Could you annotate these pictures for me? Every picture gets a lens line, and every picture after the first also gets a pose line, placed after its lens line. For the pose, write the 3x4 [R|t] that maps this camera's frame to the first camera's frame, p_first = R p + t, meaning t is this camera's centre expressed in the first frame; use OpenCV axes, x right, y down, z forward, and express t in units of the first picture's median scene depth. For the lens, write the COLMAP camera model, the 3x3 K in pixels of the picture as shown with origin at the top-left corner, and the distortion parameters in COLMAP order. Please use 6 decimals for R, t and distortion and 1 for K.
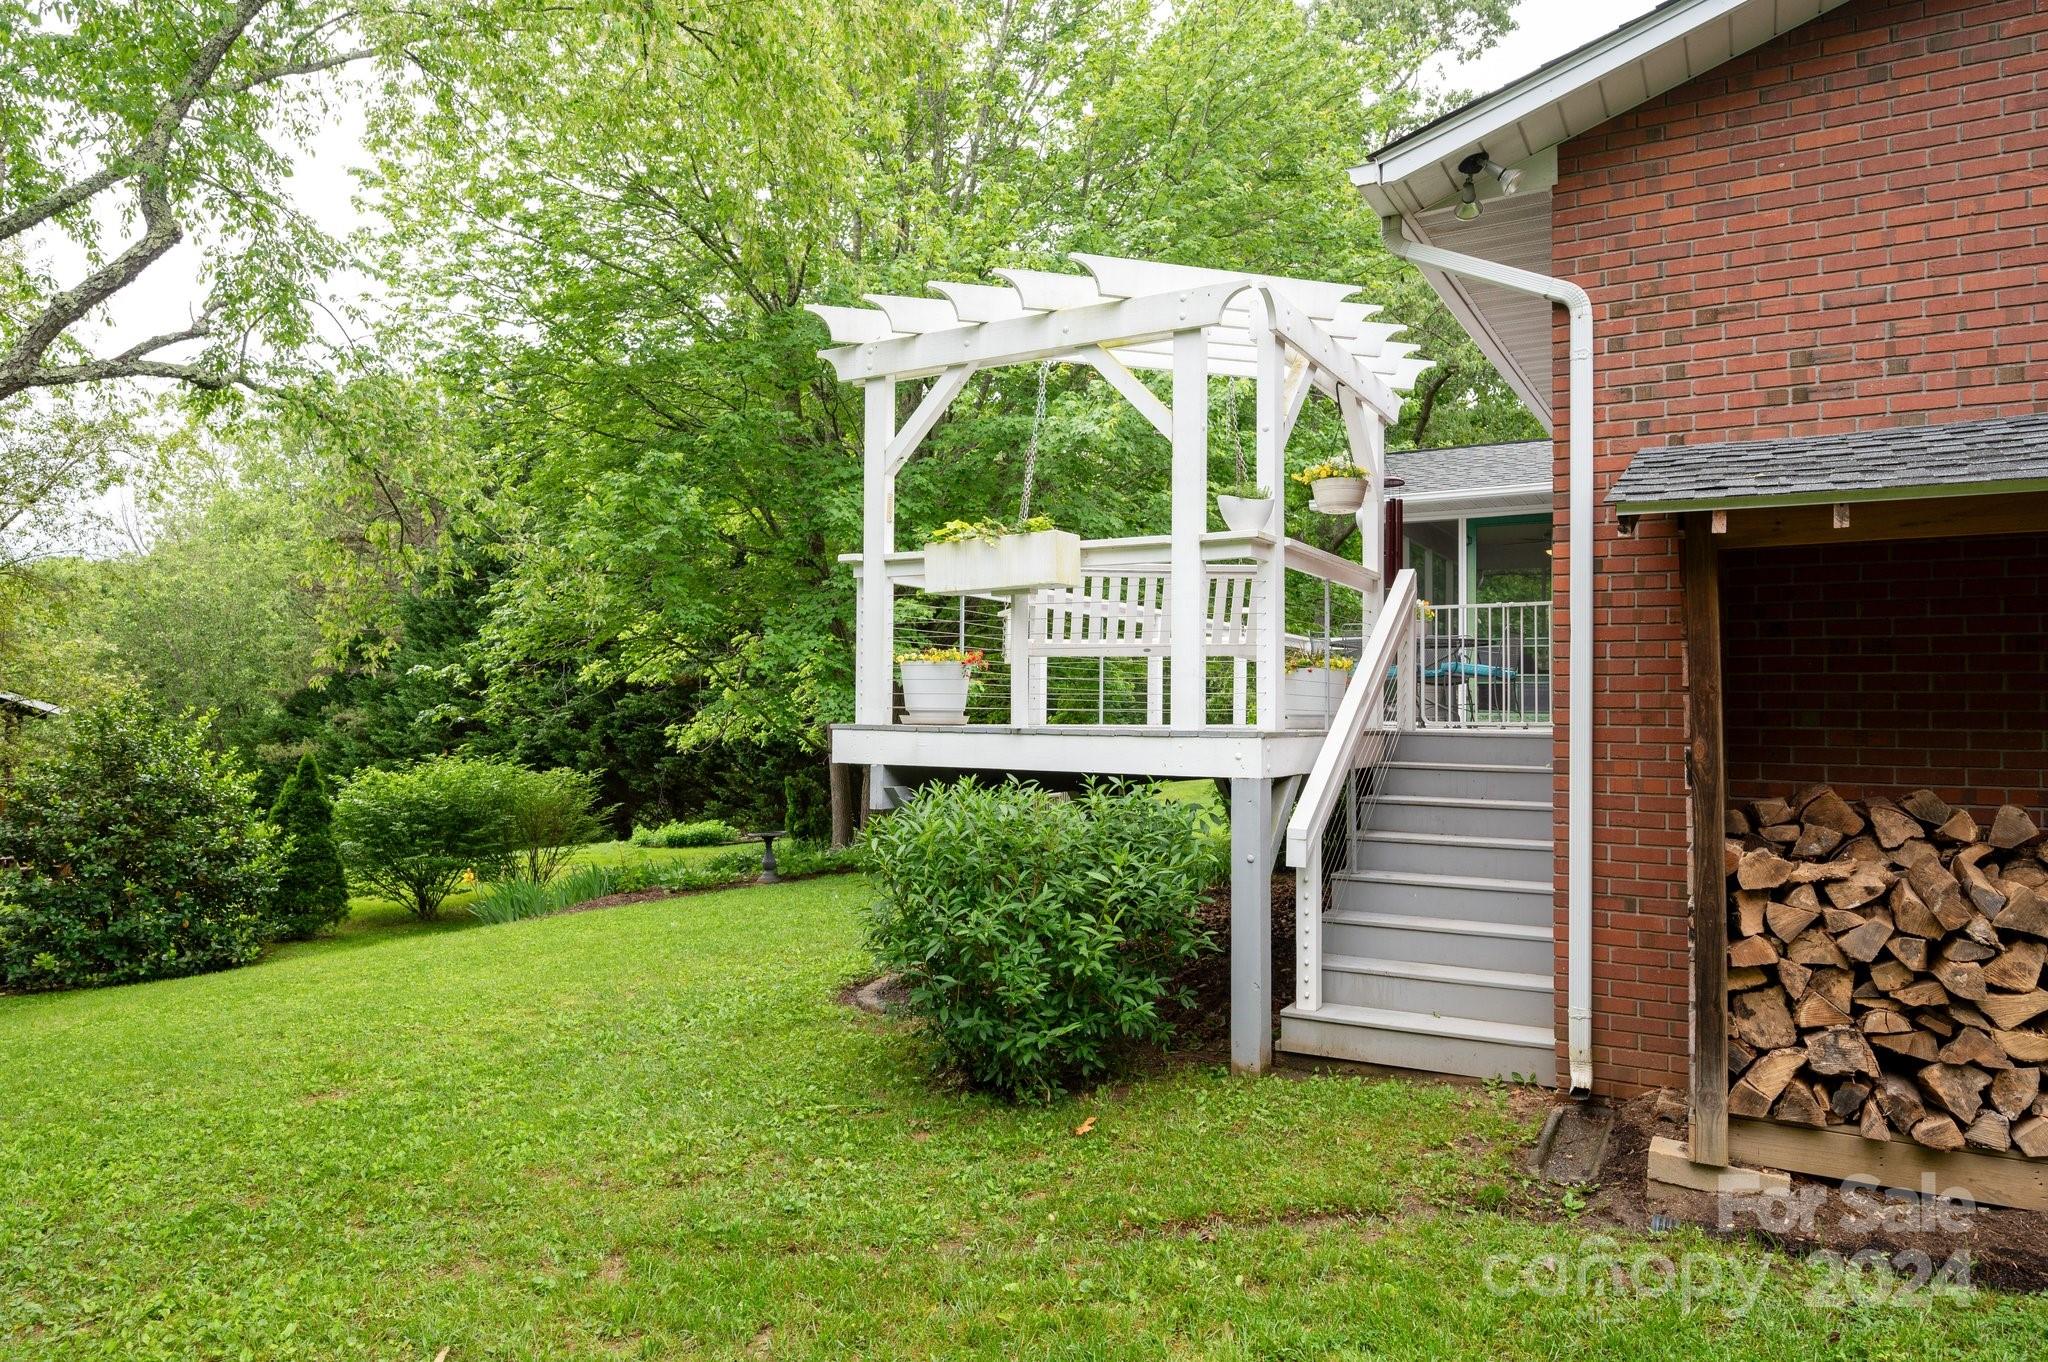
lens RADIAL K [[1316.5, 0, 1026.8], [0, 1316.5, 683.6], [0, 0, 1]] dist [0.002502, 0.000665]
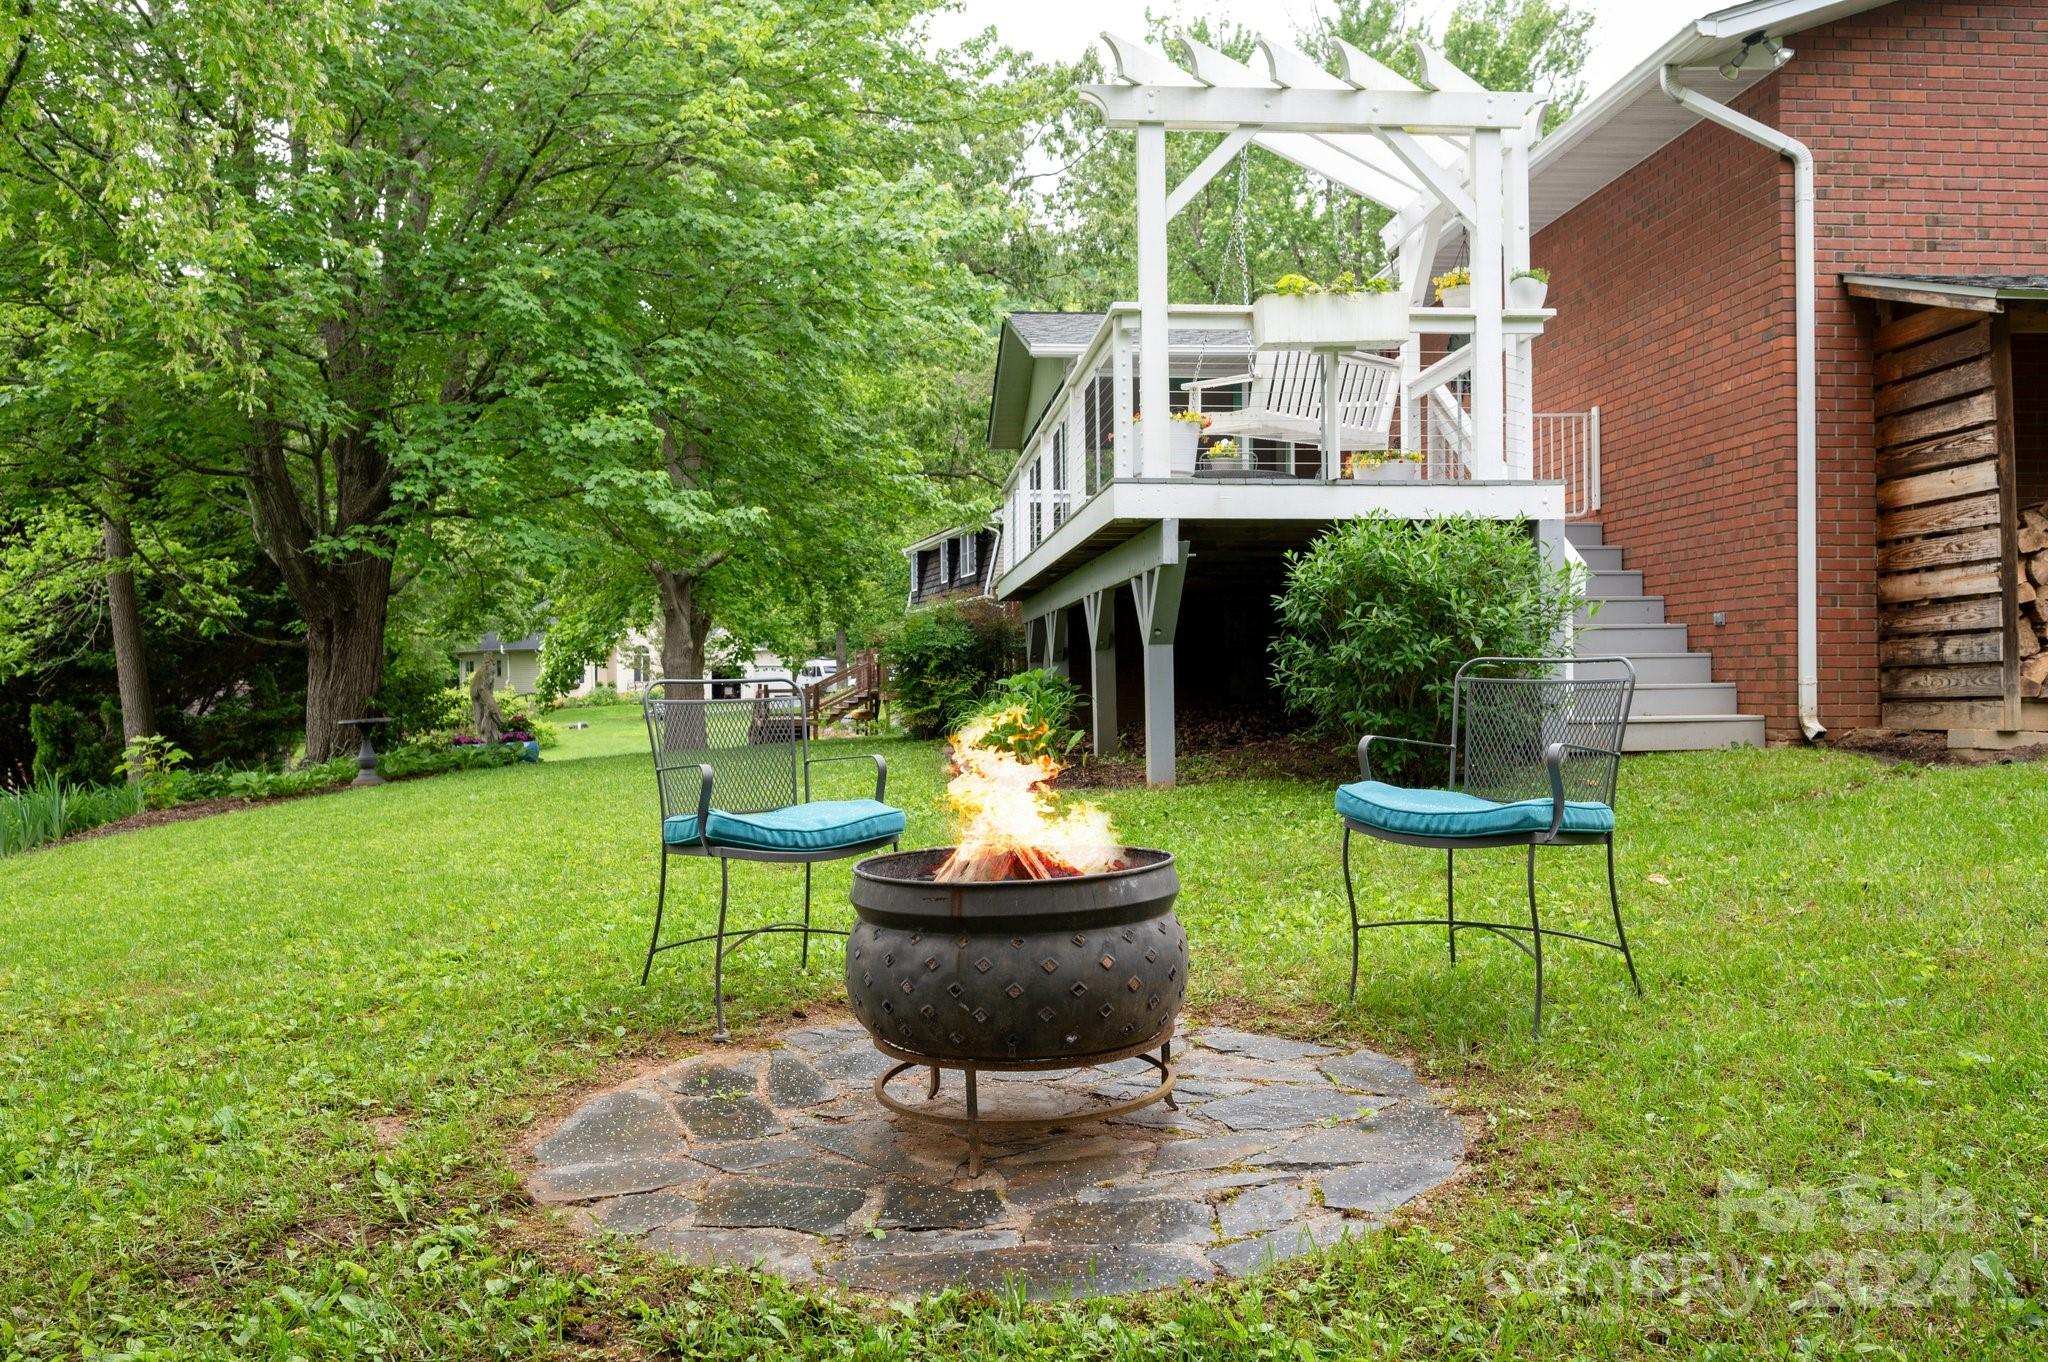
lens RADIAL K [[1601.9, 0, 1023.8], [0, 1601.9, 675.5], [0, 0, 1]] dist [0.025232, -0.013695]
pose [[0.823358, -0.003825, 0.567510, -1.219210], [-0.001367, 0.999961, 0.008723, 0.235431], [-0.567521, -0.007958, 0.823320, 0.091939]]
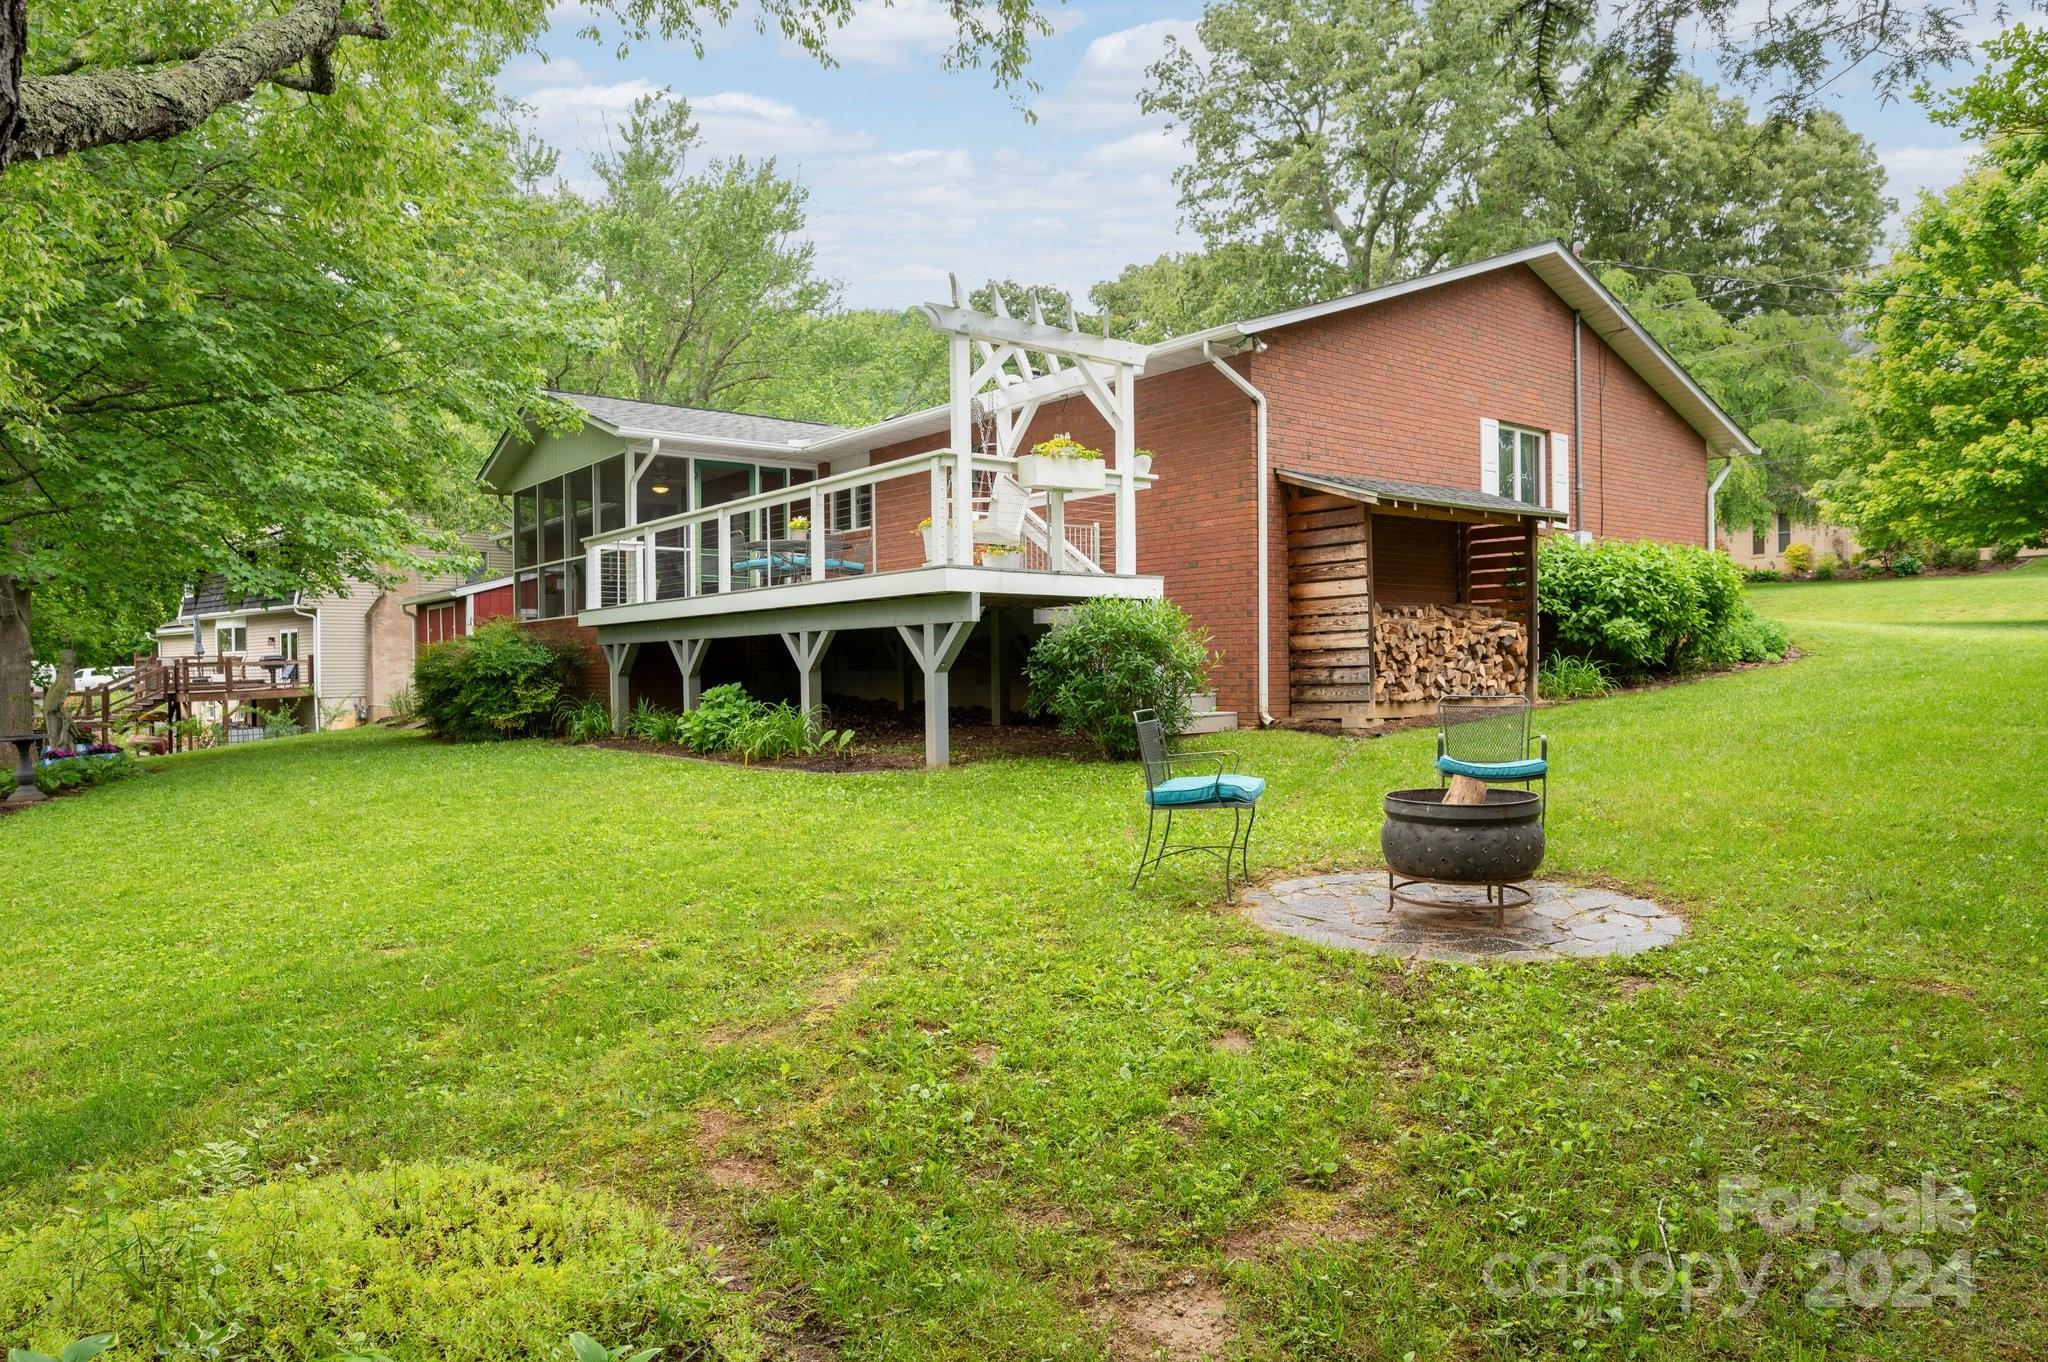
lens RADIAL K [[1287.9, 0, 1019.1], [0, 1287.9, 690.8], [0, 0, 1]] dist [-0.006742, -0.000394]
pose [[0.372543, -0.019338, 0.927813, -2.031989], [-0.003171, 0.999751, 0.022110, 0.198173], [-0.928009, -0.011179, 0.372389, 0.545263]]
